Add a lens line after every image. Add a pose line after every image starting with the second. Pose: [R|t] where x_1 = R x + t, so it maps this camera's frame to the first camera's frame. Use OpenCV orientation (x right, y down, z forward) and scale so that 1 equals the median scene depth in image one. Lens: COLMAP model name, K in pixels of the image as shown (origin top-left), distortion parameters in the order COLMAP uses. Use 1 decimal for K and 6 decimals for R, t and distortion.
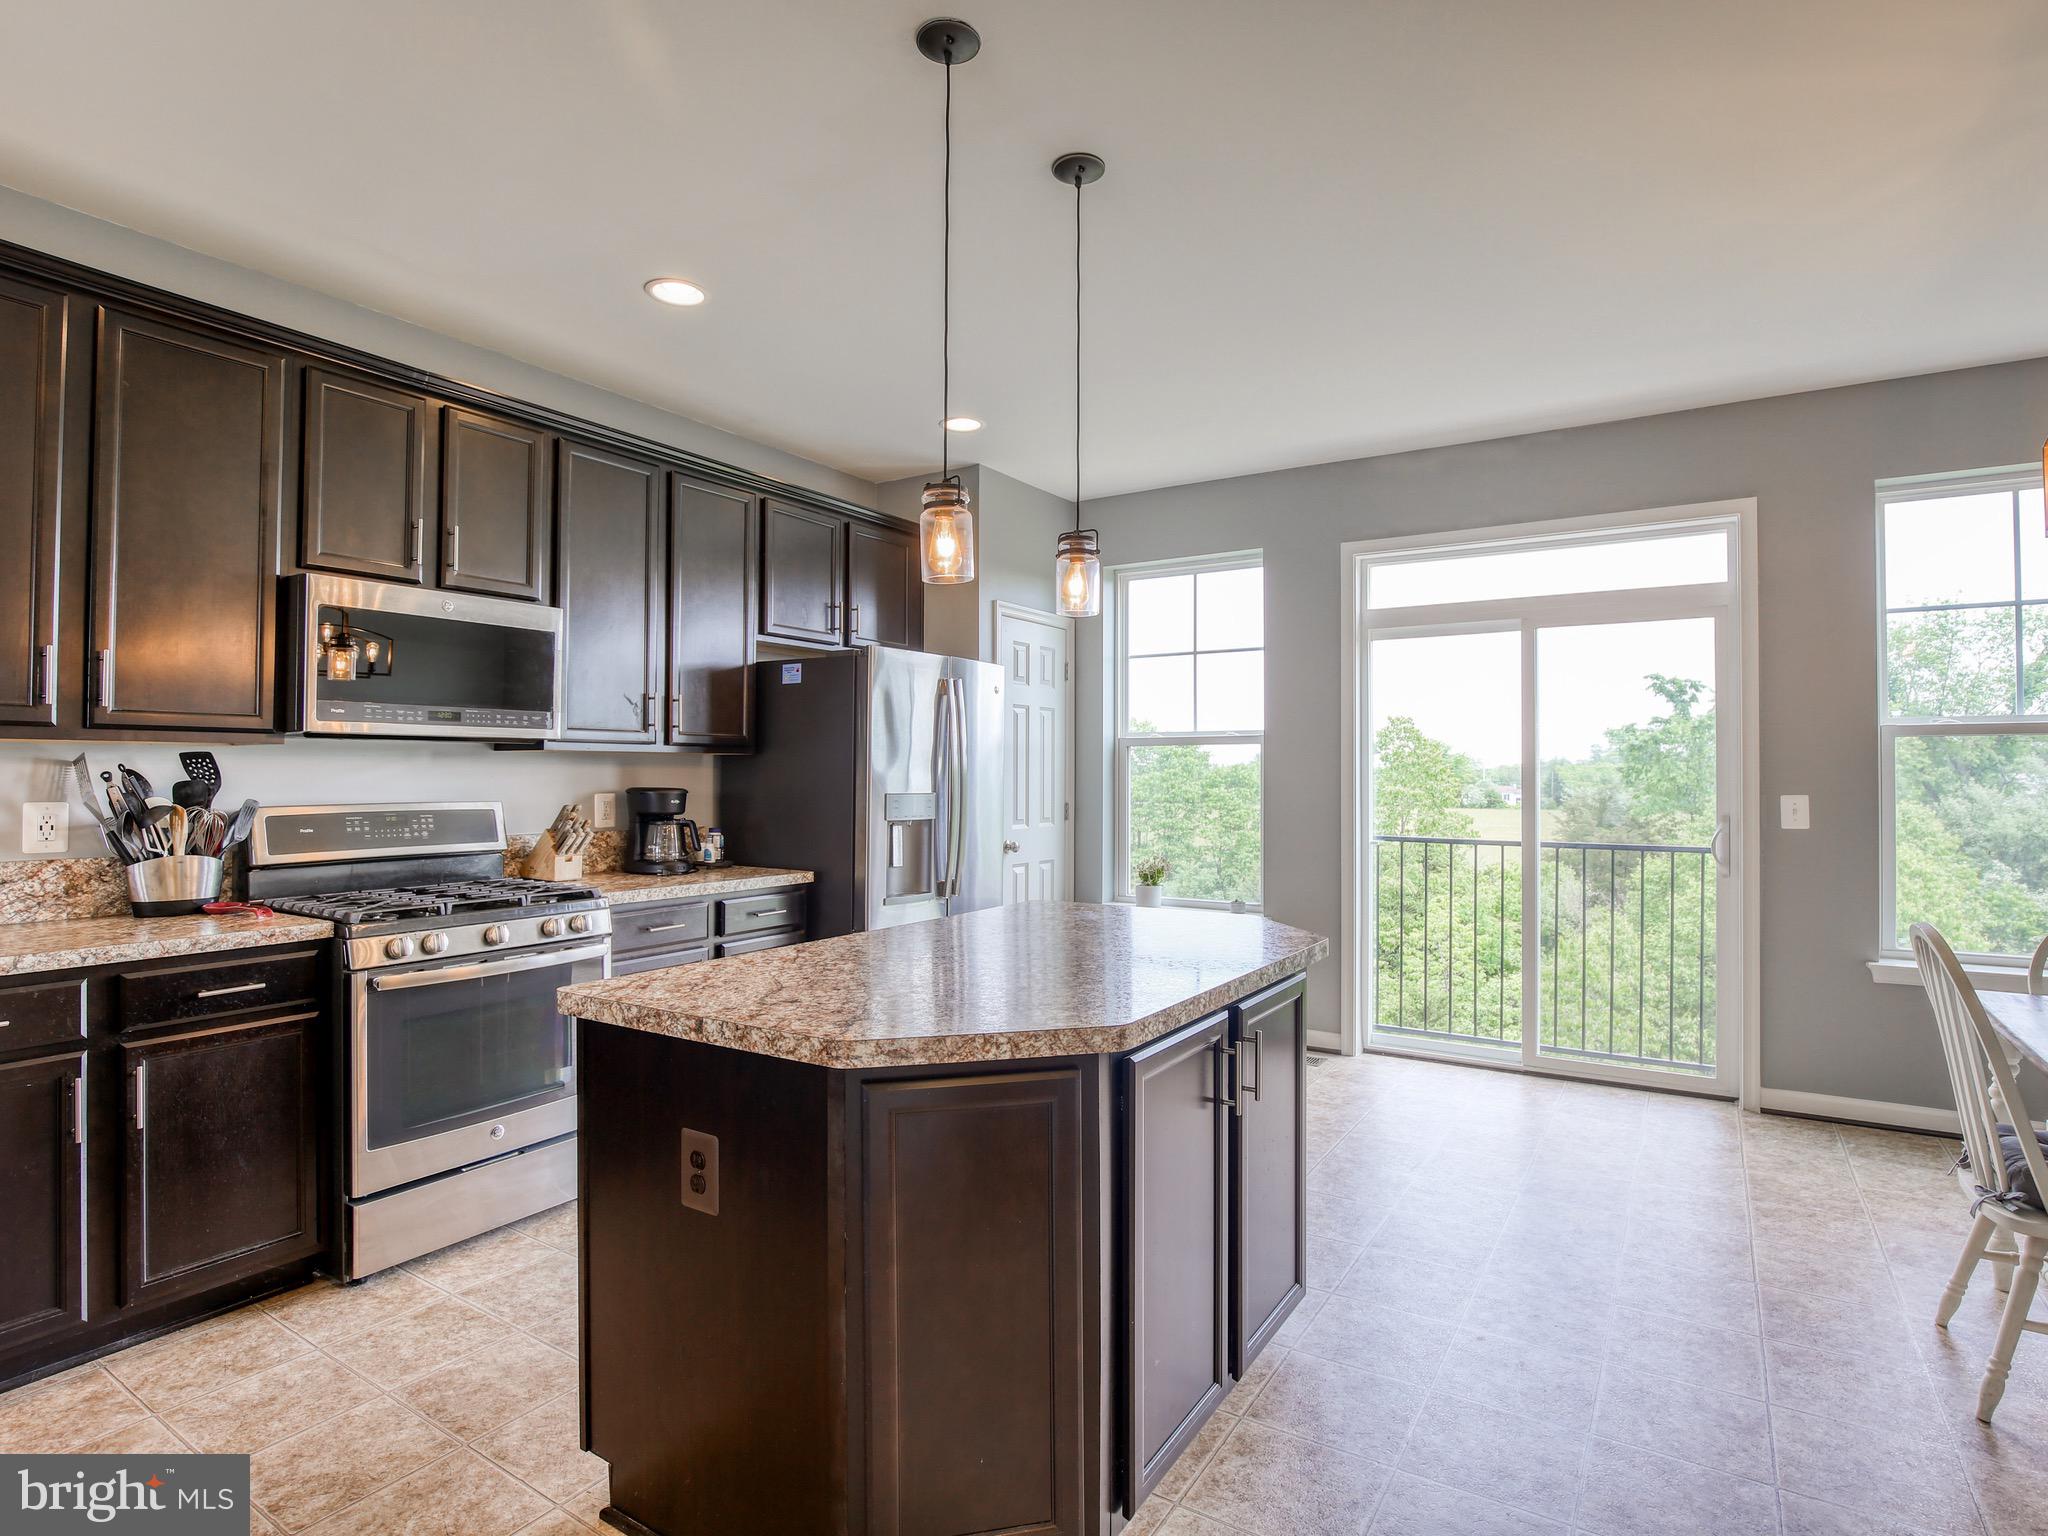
lens RADIAL K [[1055.6, 0, 1036.2], [0, 1055.6, 757.6], [0, 0, 1]] dist [-0.029170, 0.001333]
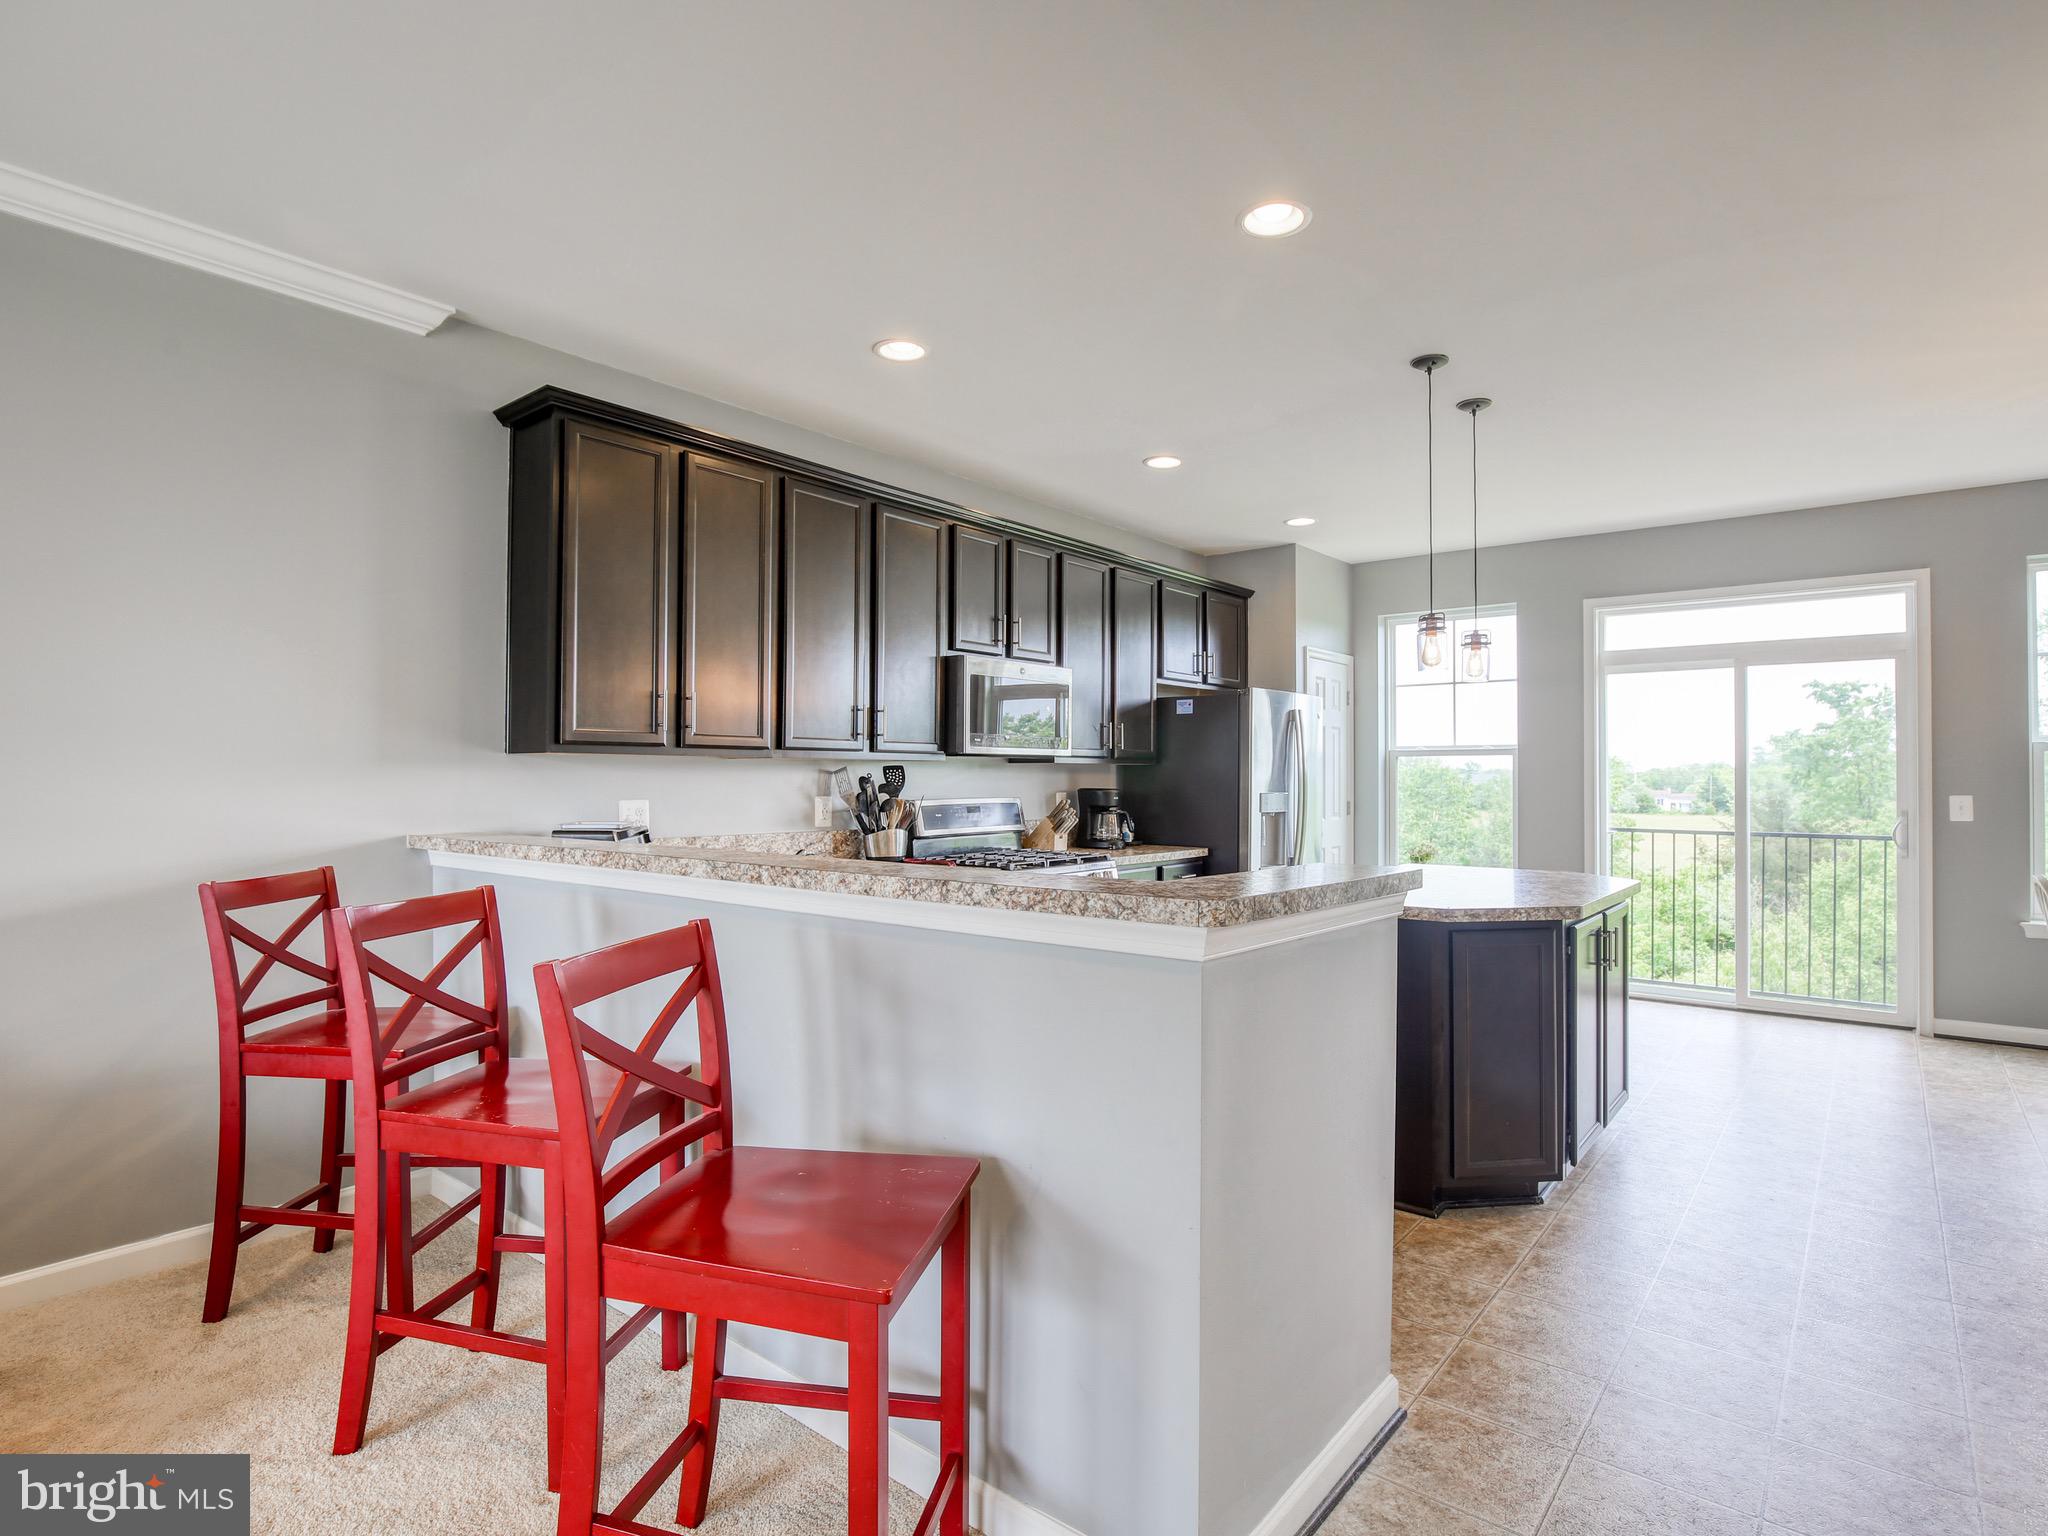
lens RADIAL K [[1055.6, 0, 1036.2], [0, 1055.6, 757.6], [0, 0, 1]] dist [-0.029170, 0.001333]
pose [[0.993293, -0.000801, -0.115620, -0.265286], [0.000487, 0.999996, -0.002747, -0.008632], [0.115622, 0.002672, 0.993290, -0.407090]]
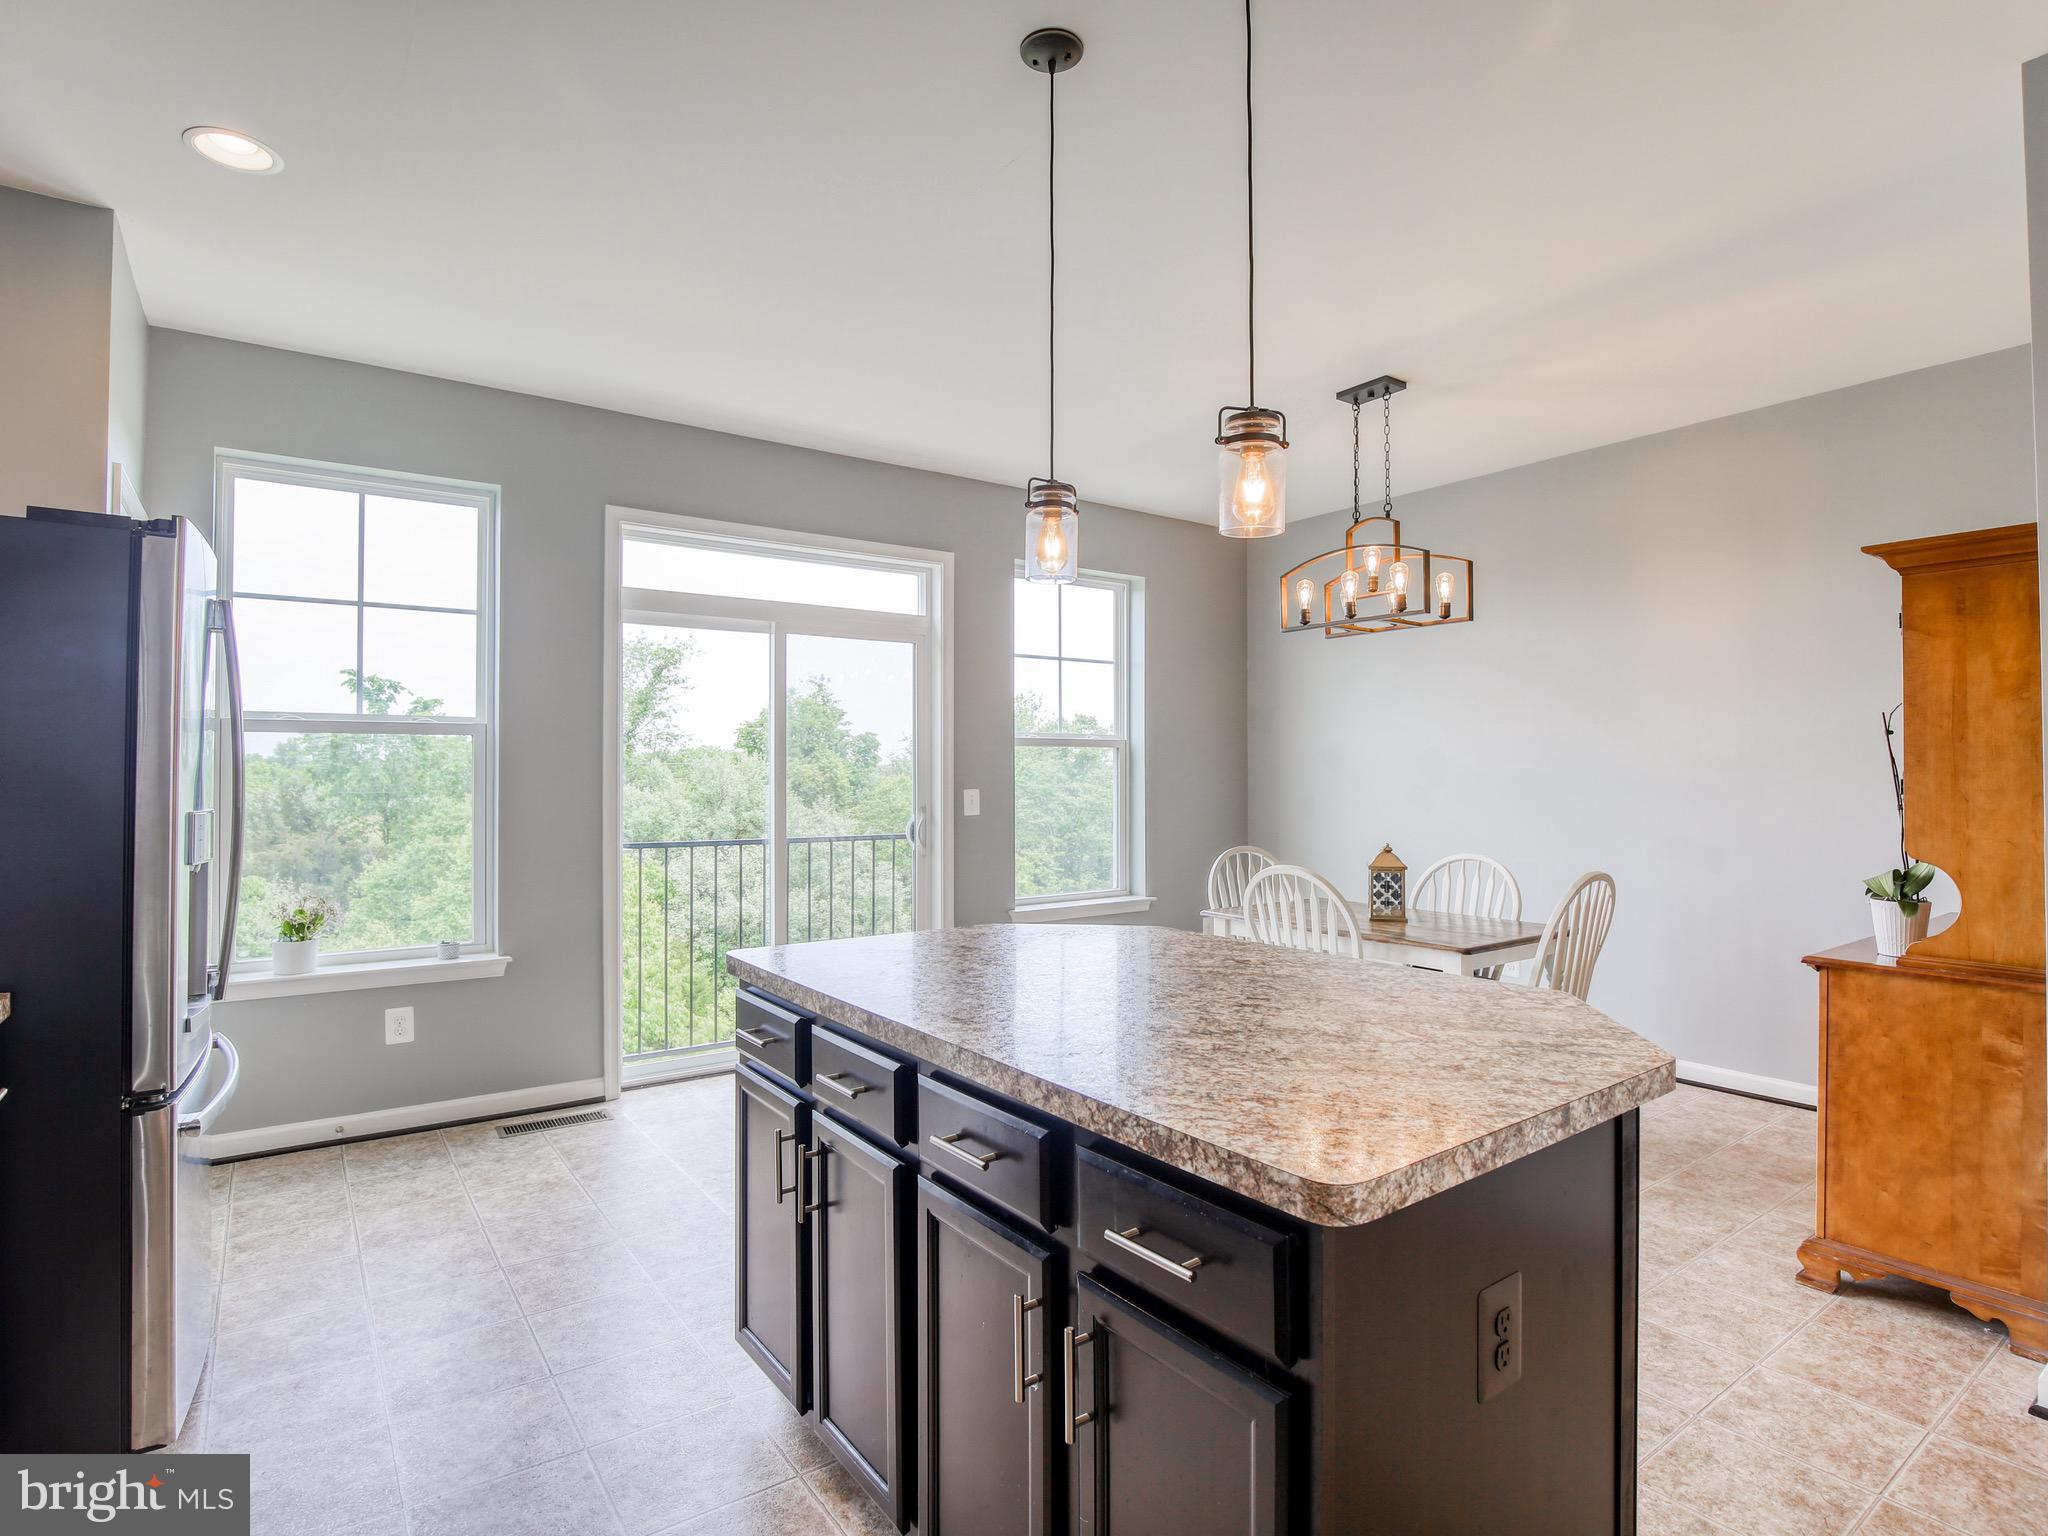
lens RADIAL K [[1055.6, 0, 1036.2], [0, 1055.6, 757.6], [0, 0, 1]] dist [-0.029170, 0.001333]
pose [[0.367452, 0.012166, 0.929963, -0.439178], [-0.011636, 0.999896, -0.008483, 0.006626], [-0.929970, -0.007704, 0.367556, 0.418025]]
